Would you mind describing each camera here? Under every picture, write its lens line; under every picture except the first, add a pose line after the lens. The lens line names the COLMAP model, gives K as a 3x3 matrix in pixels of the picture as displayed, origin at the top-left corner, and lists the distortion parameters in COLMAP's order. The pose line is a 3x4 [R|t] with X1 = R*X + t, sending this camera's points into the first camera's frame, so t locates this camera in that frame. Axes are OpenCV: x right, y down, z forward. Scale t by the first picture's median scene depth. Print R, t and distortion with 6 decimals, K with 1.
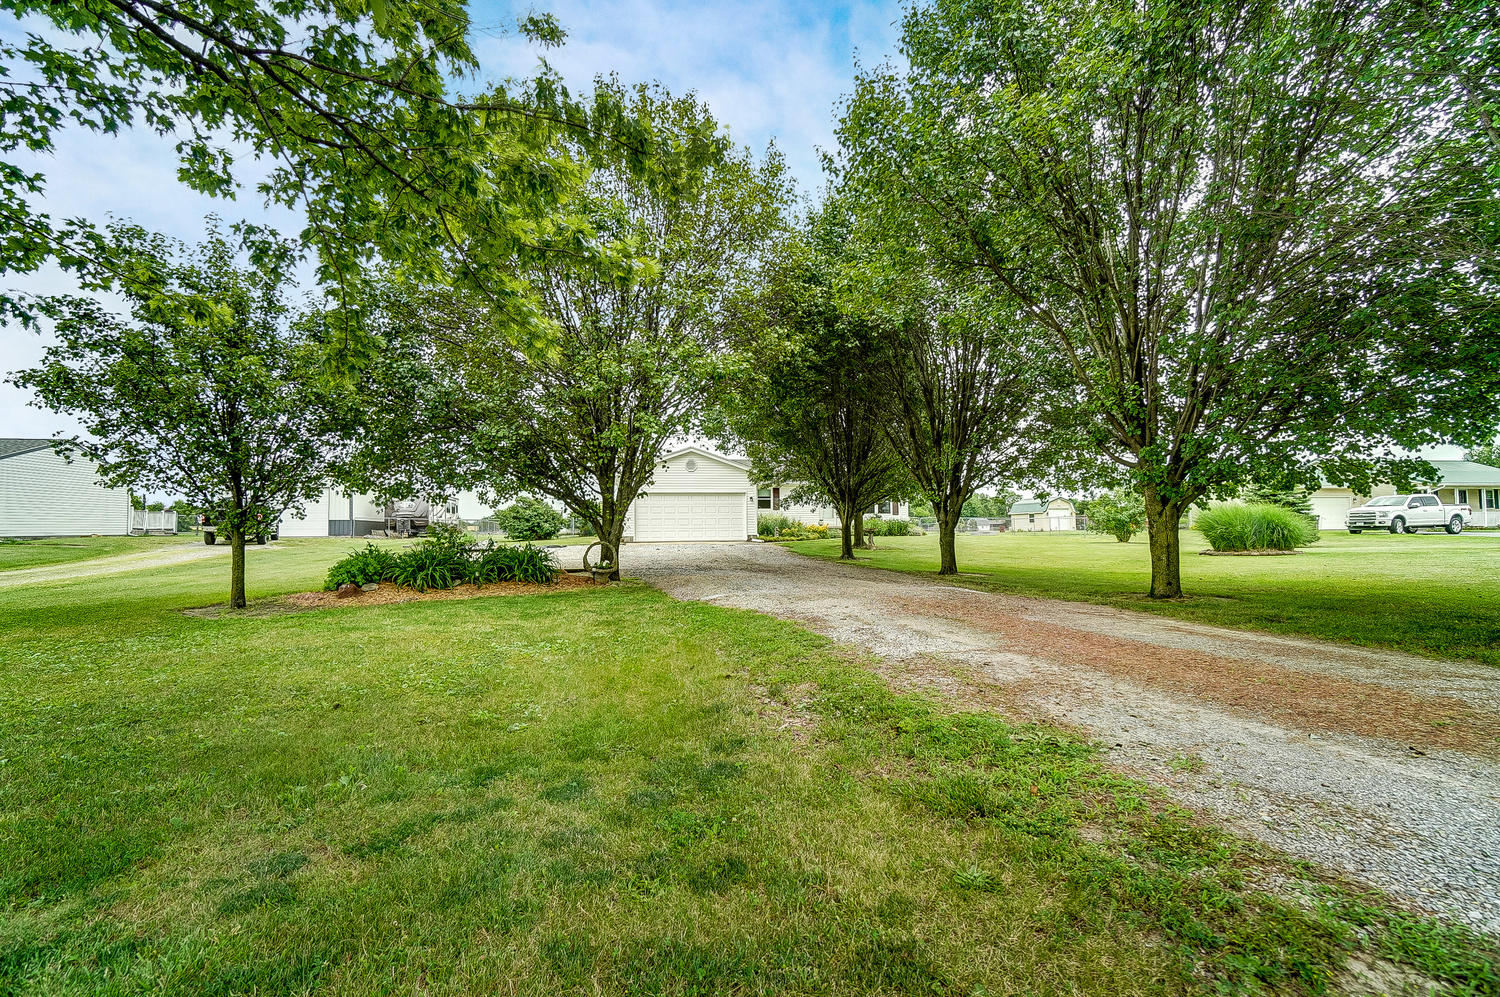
lens RADIAL K [[653.3, 0, 750.1], [0, 653.3, 498.9], [0, 0, 1]] dist [-0.026604, 0.007464]
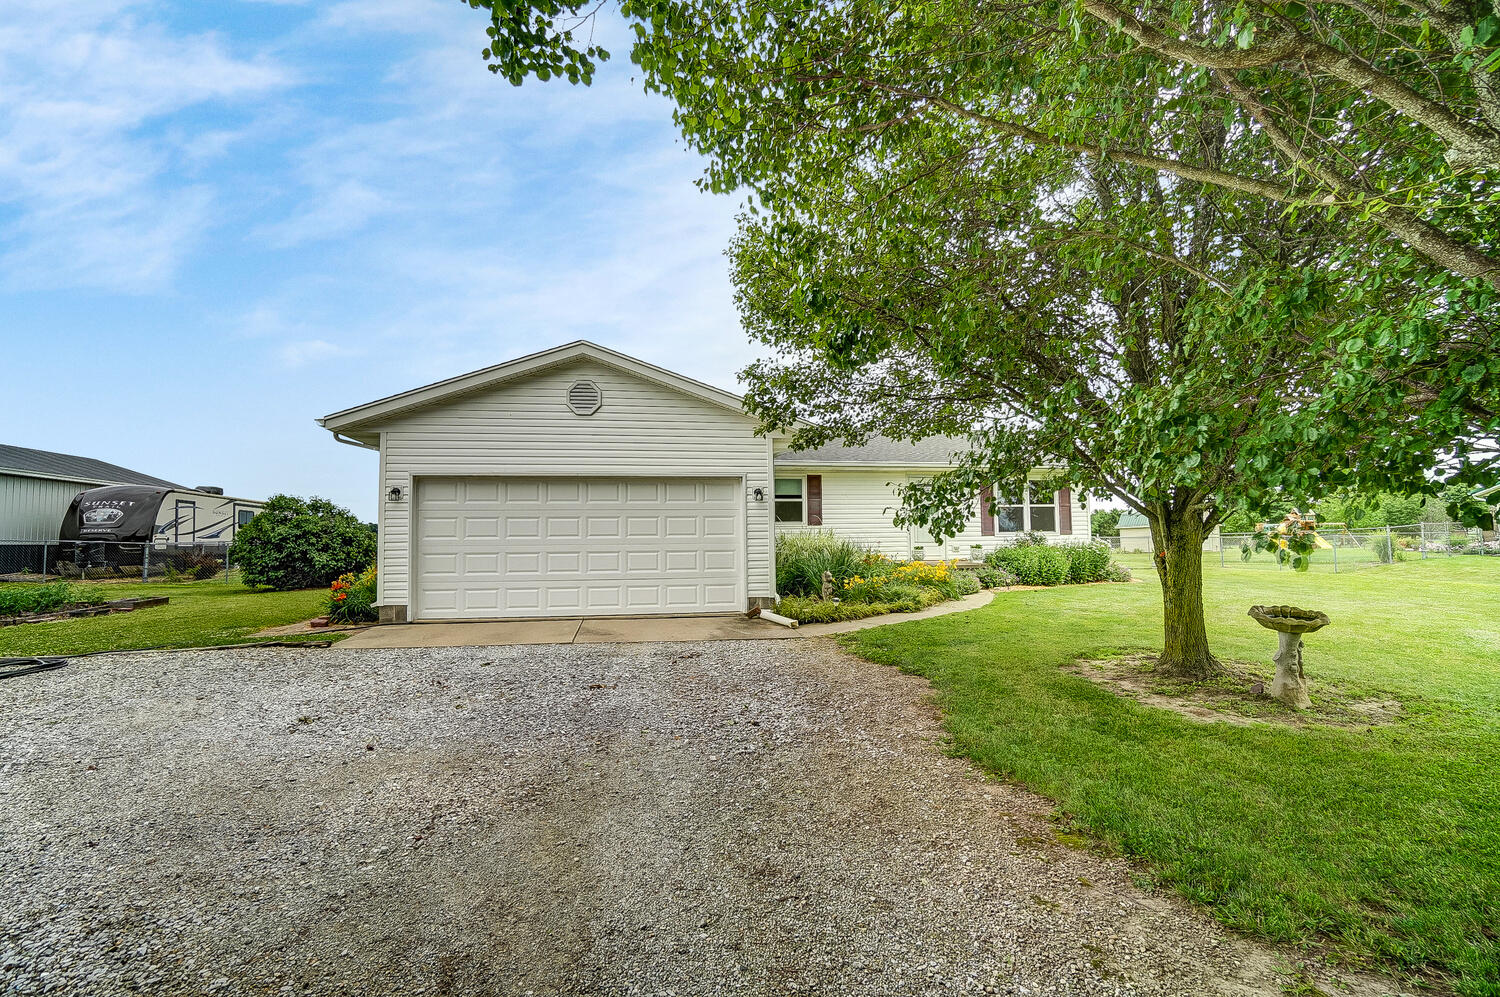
lens RADIAL K [[653.3, 0, 749.4], [0, 653.3, 500.4], [0, 0, 1]] dist [-0.026604, 0.007464]
pose [[0.999977, -0.002630, -0.006208, -0.000571], [0.002544, 0.999901, -0.013844, 0.007932], [0.006244, 0.013828, 0.999885, 0.632943]]
